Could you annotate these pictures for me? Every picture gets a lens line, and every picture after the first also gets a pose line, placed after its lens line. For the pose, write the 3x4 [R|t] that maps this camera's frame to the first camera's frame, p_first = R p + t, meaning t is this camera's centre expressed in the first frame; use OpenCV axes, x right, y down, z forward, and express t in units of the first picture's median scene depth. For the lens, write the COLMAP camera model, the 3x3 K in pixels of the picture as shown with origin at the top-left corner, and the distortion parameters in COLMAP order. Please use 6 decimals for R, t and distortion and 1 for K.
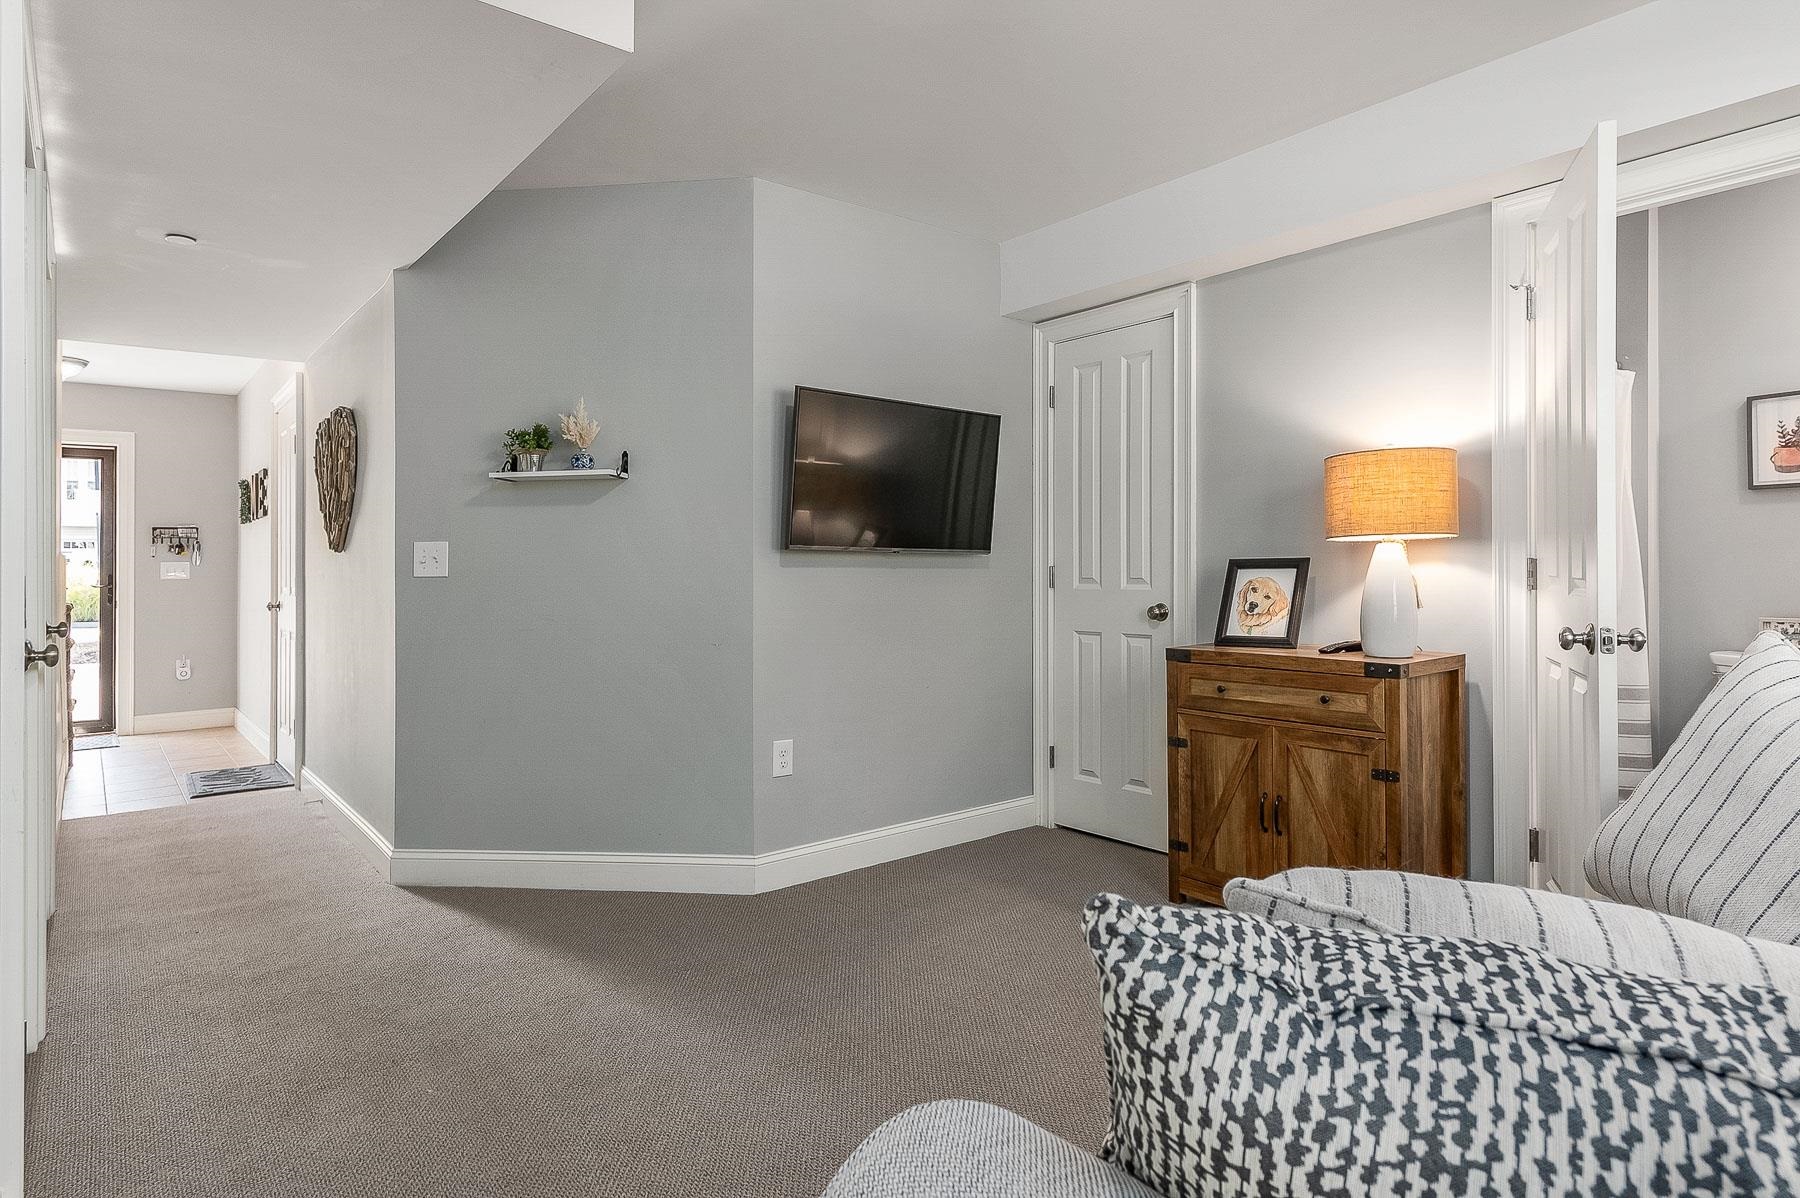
lens RADIAL K [[1007.9, 0, 899.3], [0, 1007.9, 570.5], [0, 0, 1]] dist [0.003328, -0.001102]
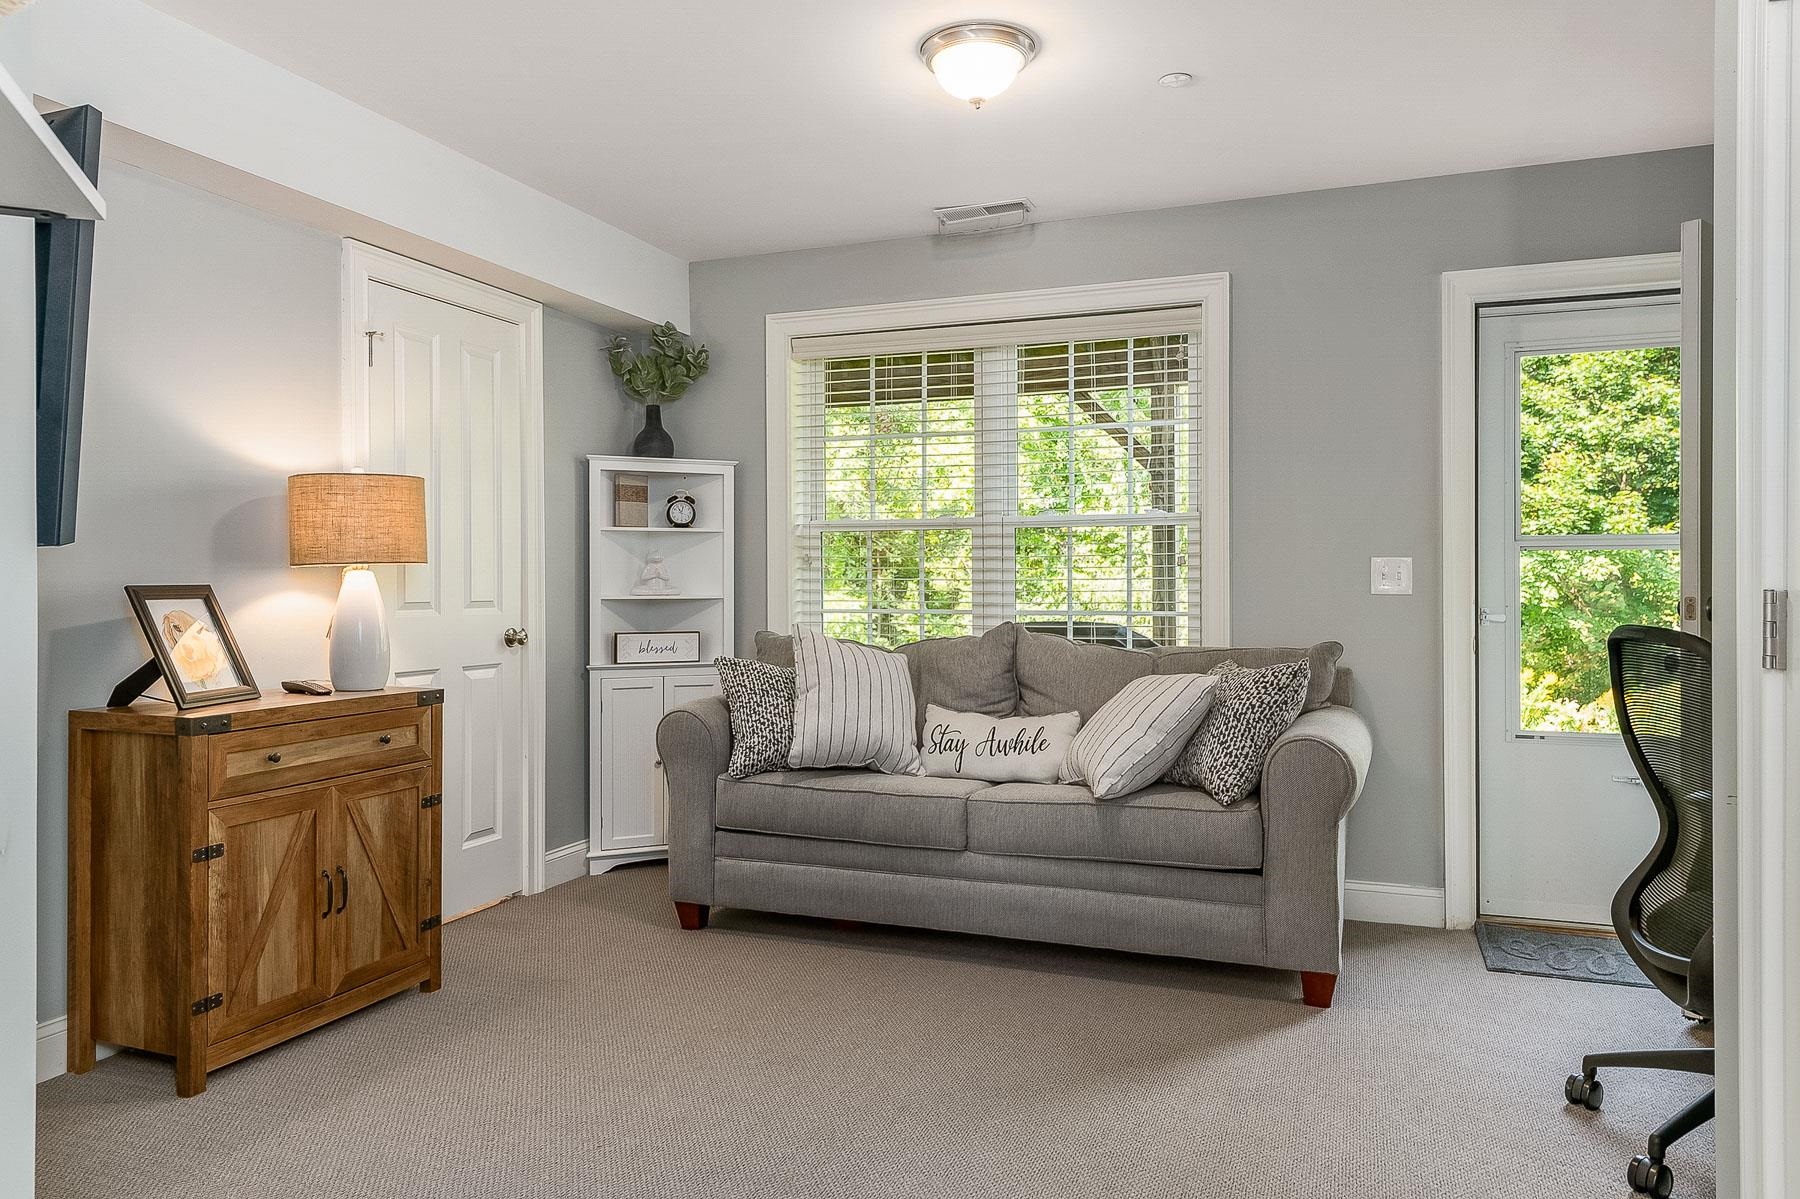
lens RADIAL K [[1192.3, 0, 893.6], [0, 1192.3, 589.7], [0, 0, 1]] dist [0.009539, -0.002879]
pose [[-0.502646, 0.006092, 0.864471, -0.706889], [0.012832, 0.999918, 0.000415, -0.002918], [-0.864397, 0.011301, -0.502682, 1.074310]]
